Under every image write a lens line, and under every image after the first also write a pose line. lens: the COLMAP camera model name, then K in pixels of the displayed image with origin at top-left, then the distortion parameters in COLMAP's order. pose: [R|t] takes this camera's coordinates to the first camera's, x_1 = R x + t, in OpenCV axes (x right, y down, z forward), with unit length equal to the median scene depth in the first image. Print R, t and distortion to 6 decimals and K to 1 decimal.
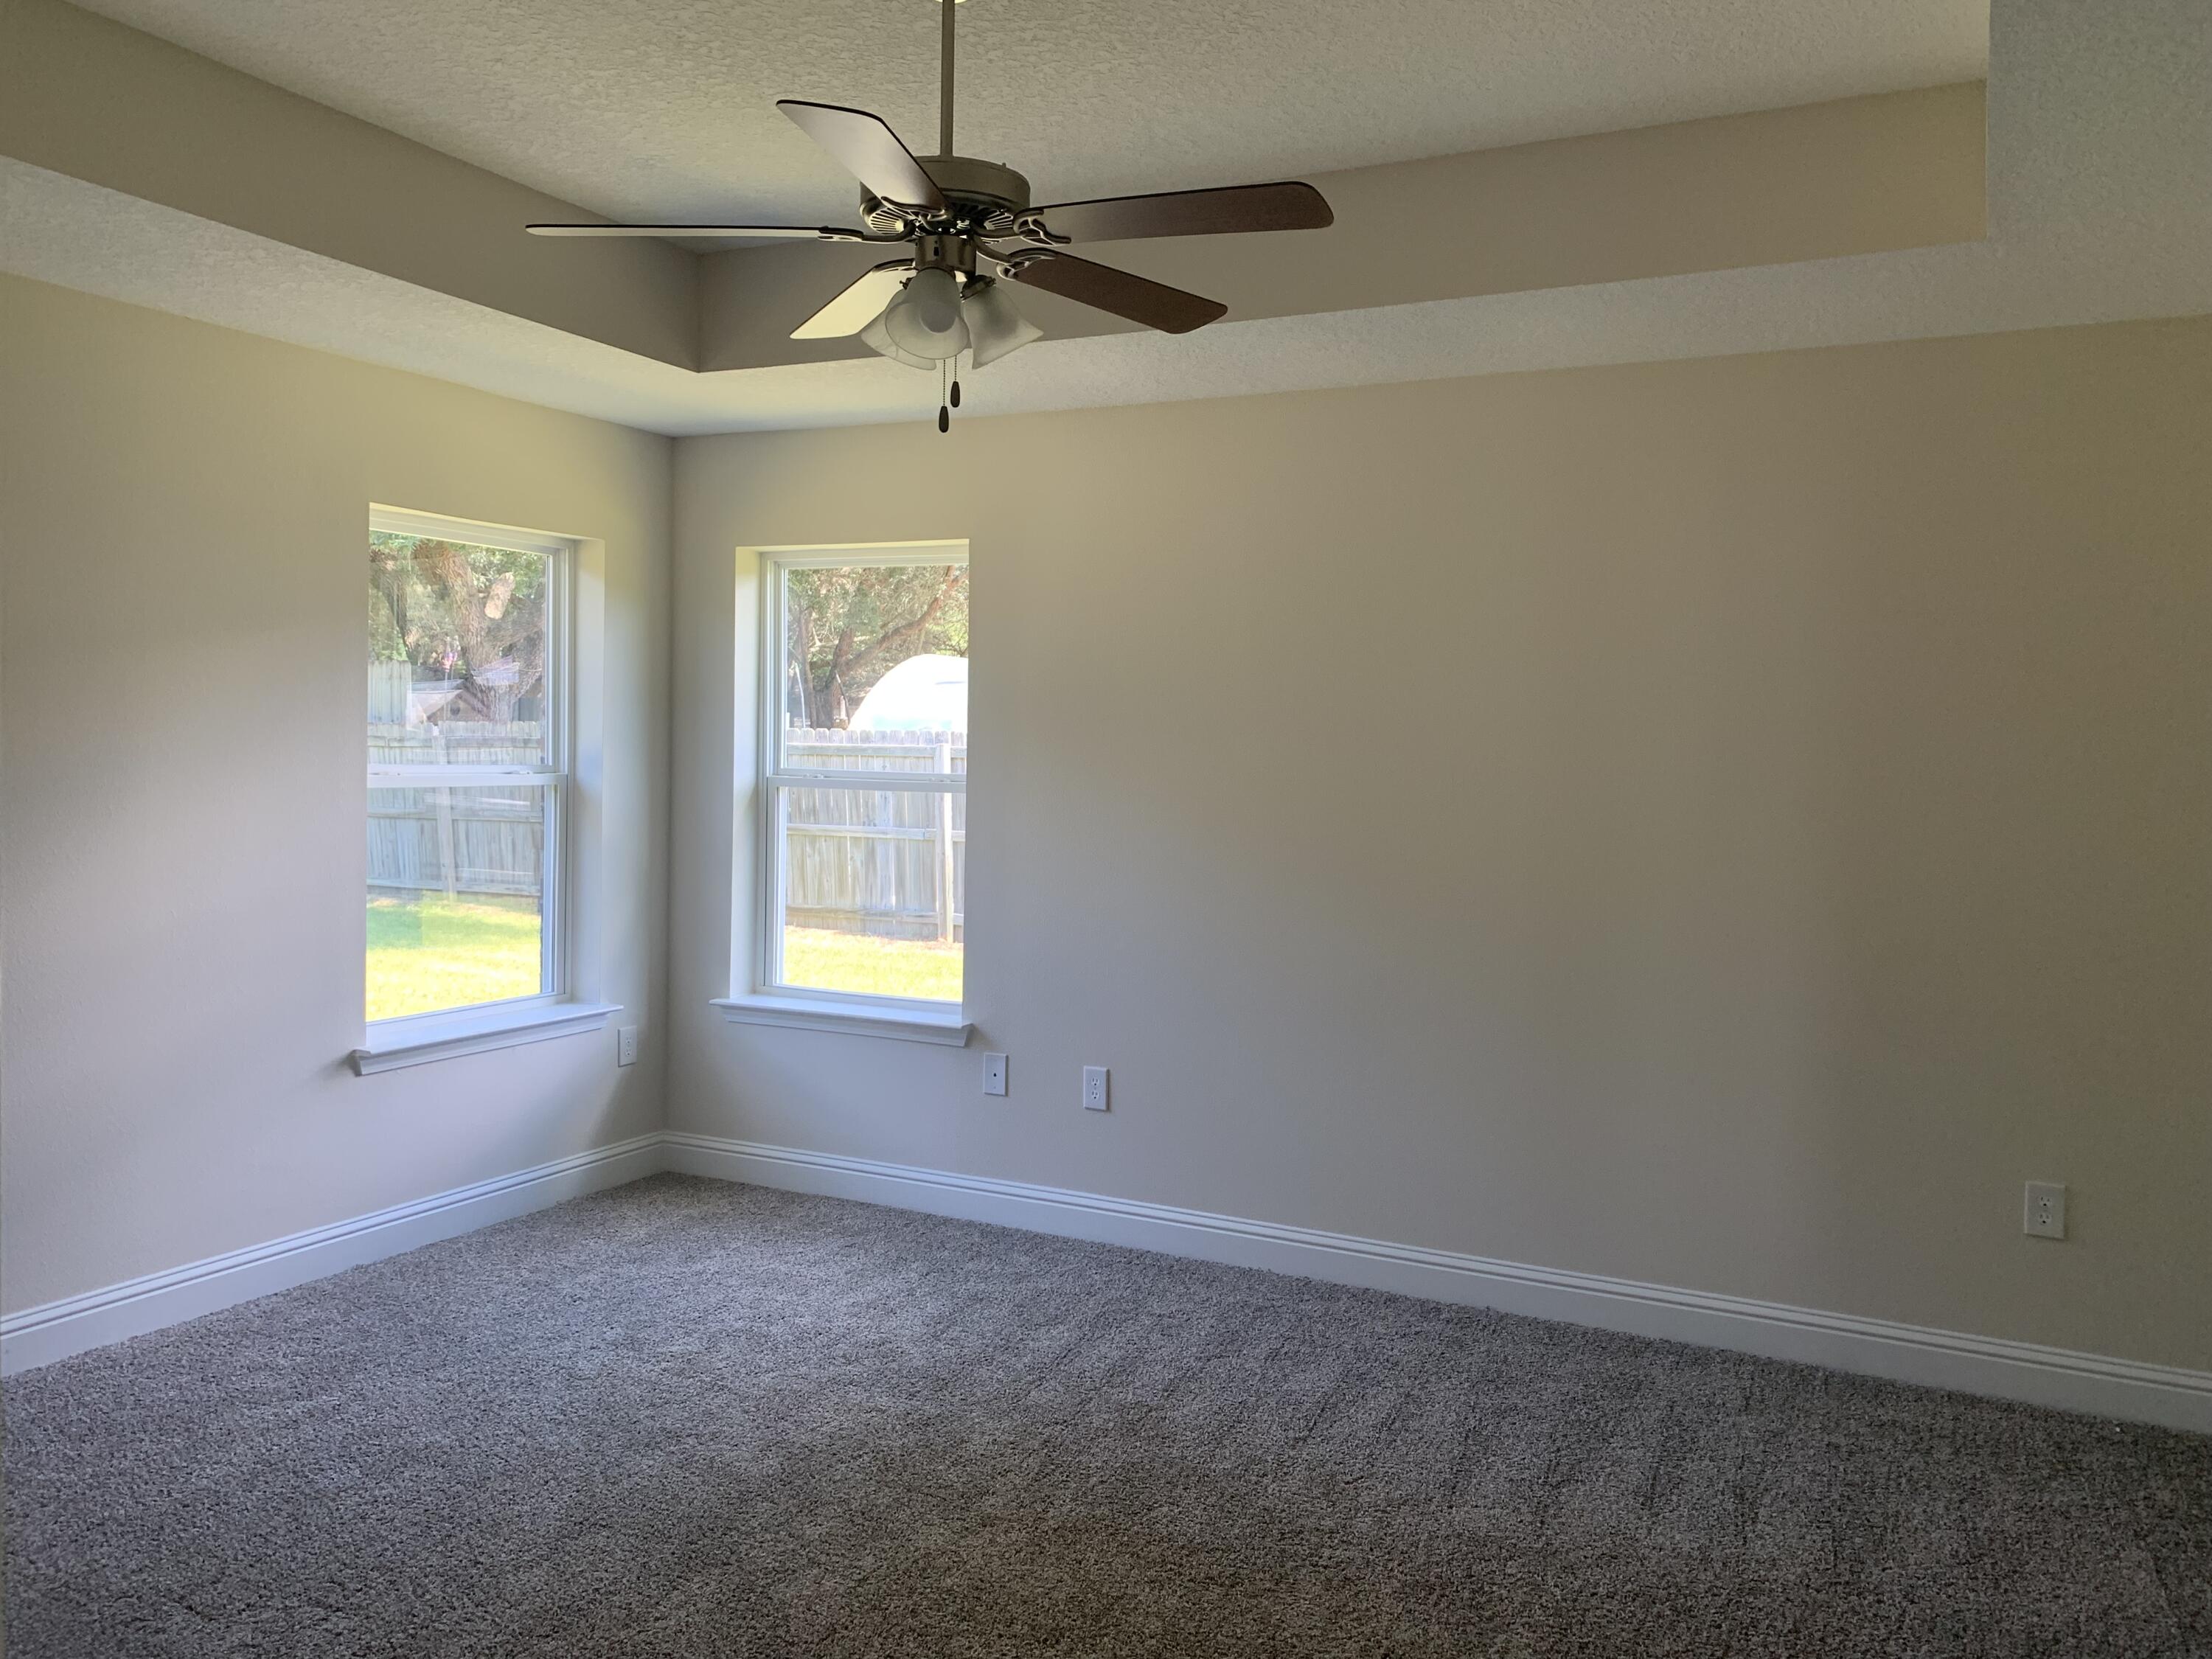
lens RADIAL K [[1773.9, 0, 1120.1], [0, 1773.9, 823.8], [0, 0, 1]] dist [0.079070, 0.001548]
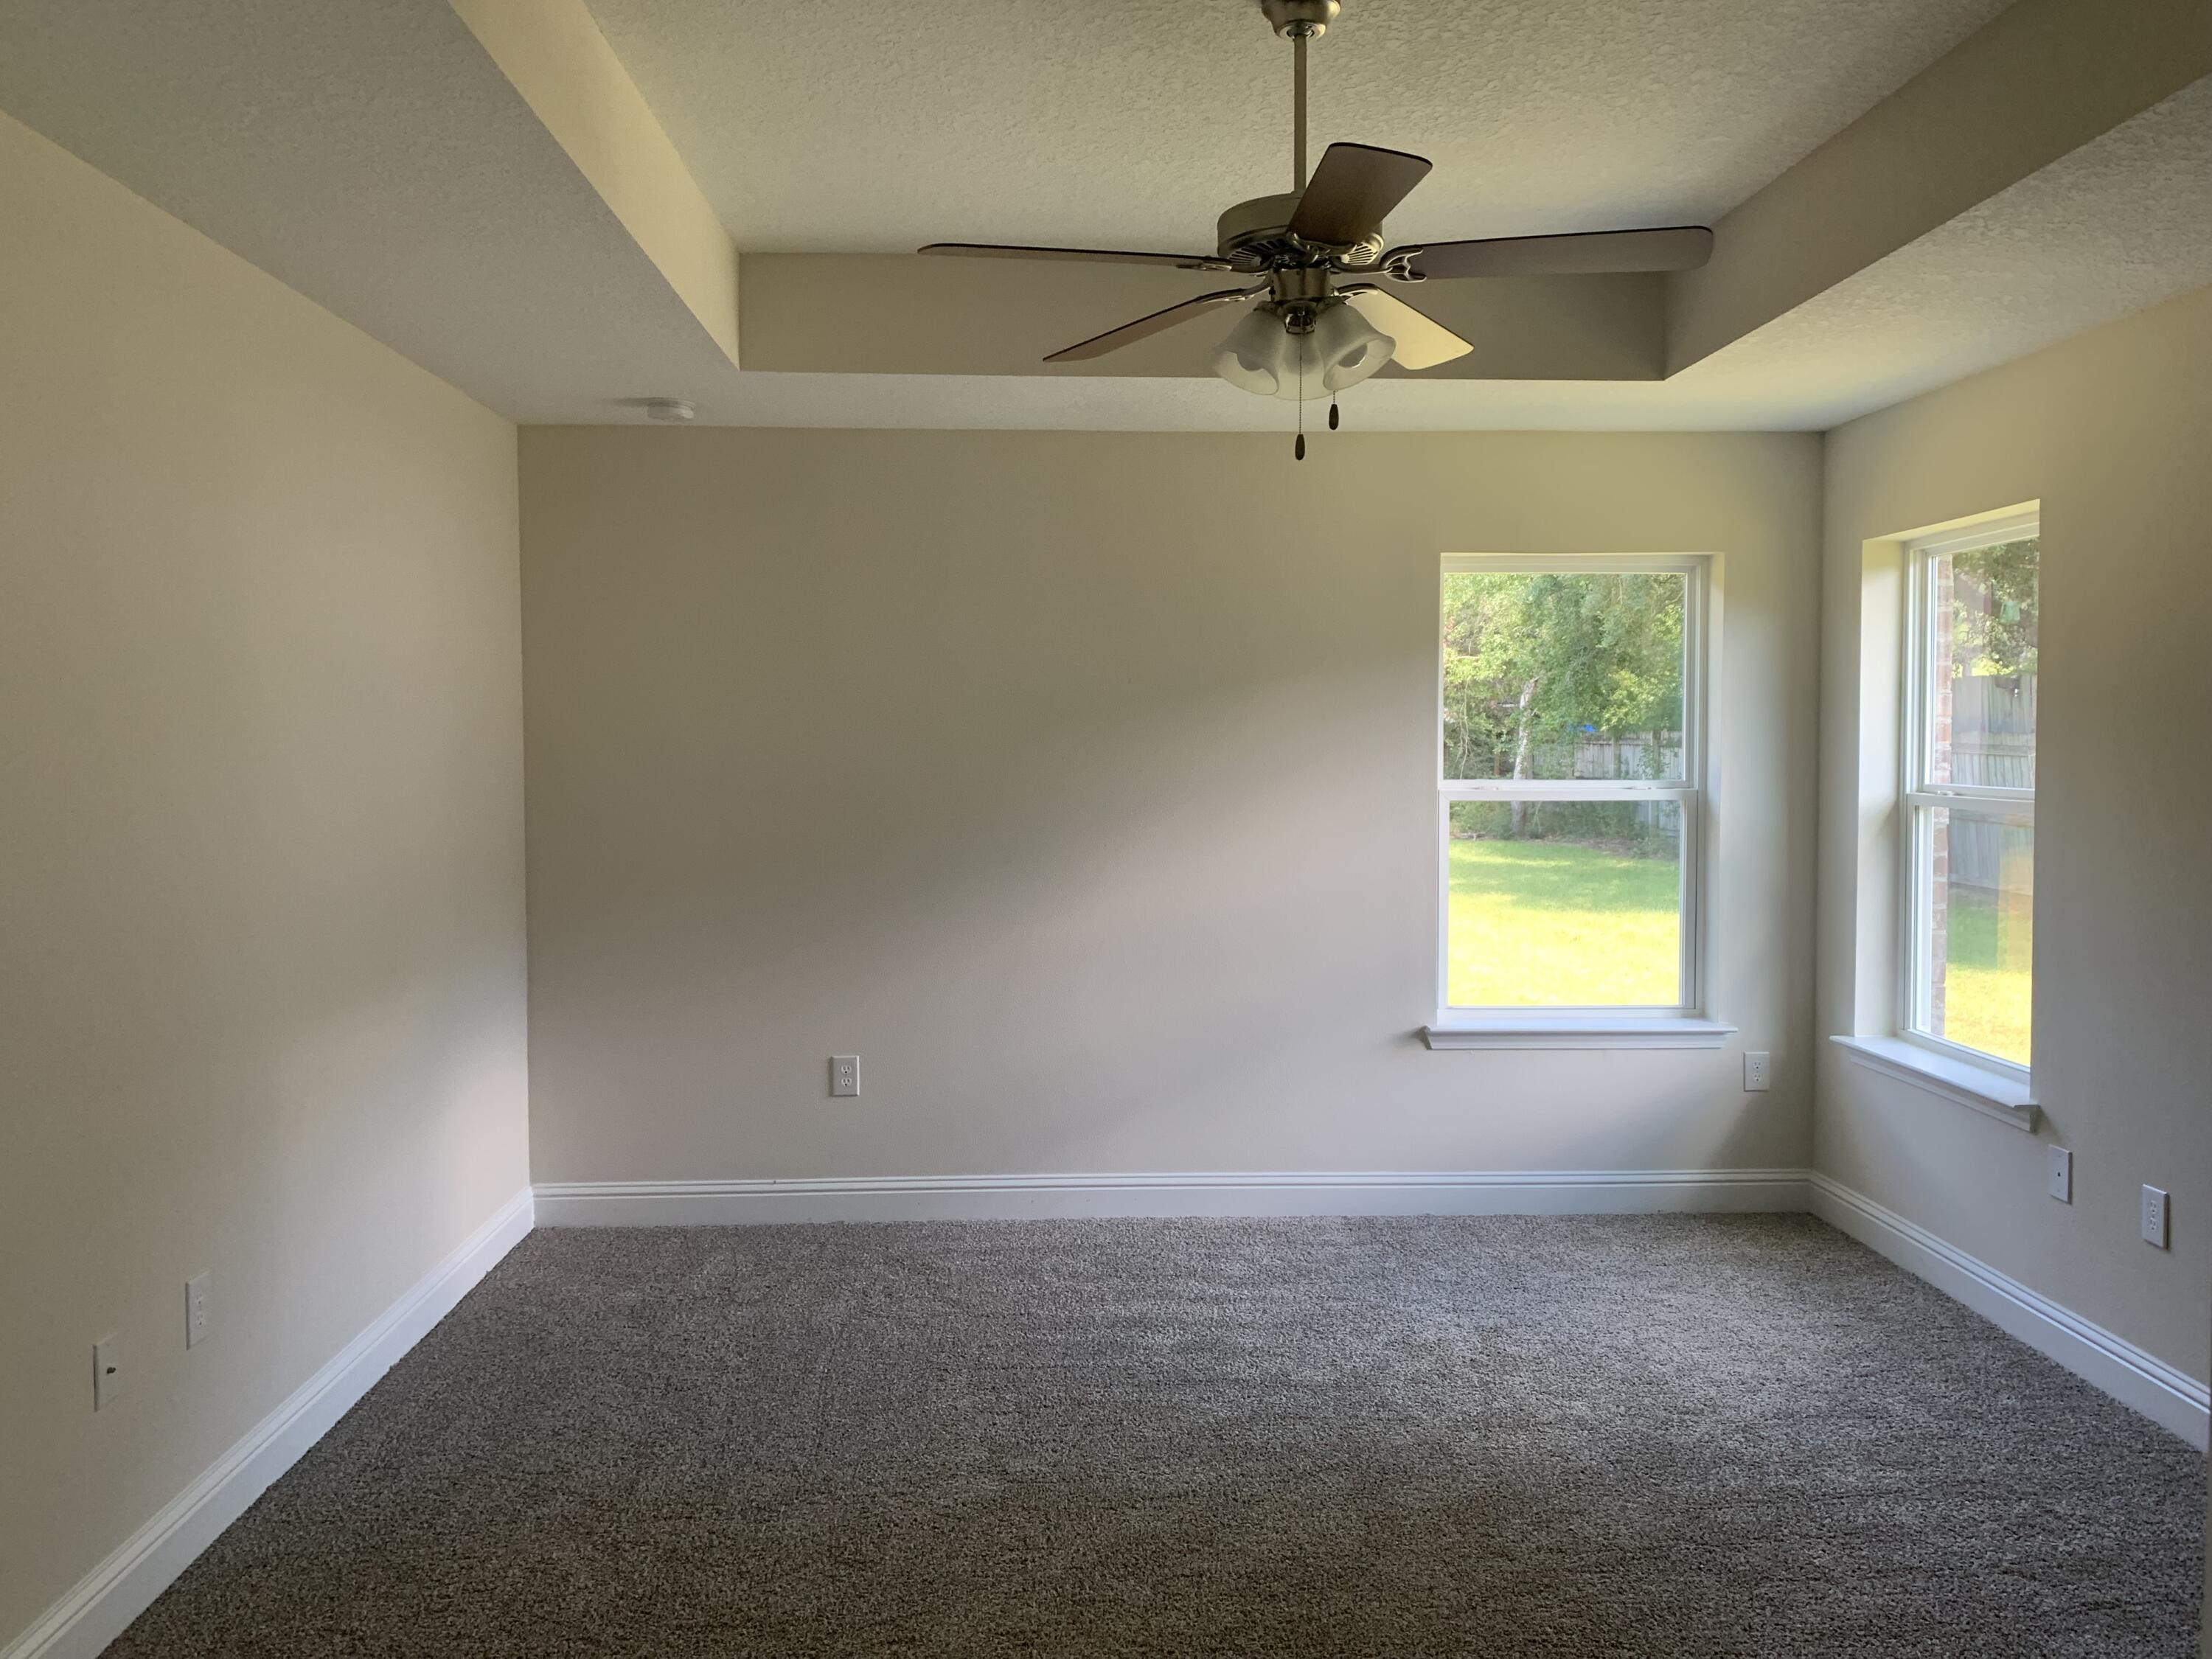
lens RADIAL K [[1773.9, 0, 1120.1], [0, 1773.9, 823.8], [0, 0, 1]] dist [0.079070, 0.001548]
pose [[0.505365, 0.022759, -0.862605, 0.415376], [-0.033005, 0.999430, 0.007033, -0.005257], [0.862274, 0.024916, 0.505829, 0.227553]]
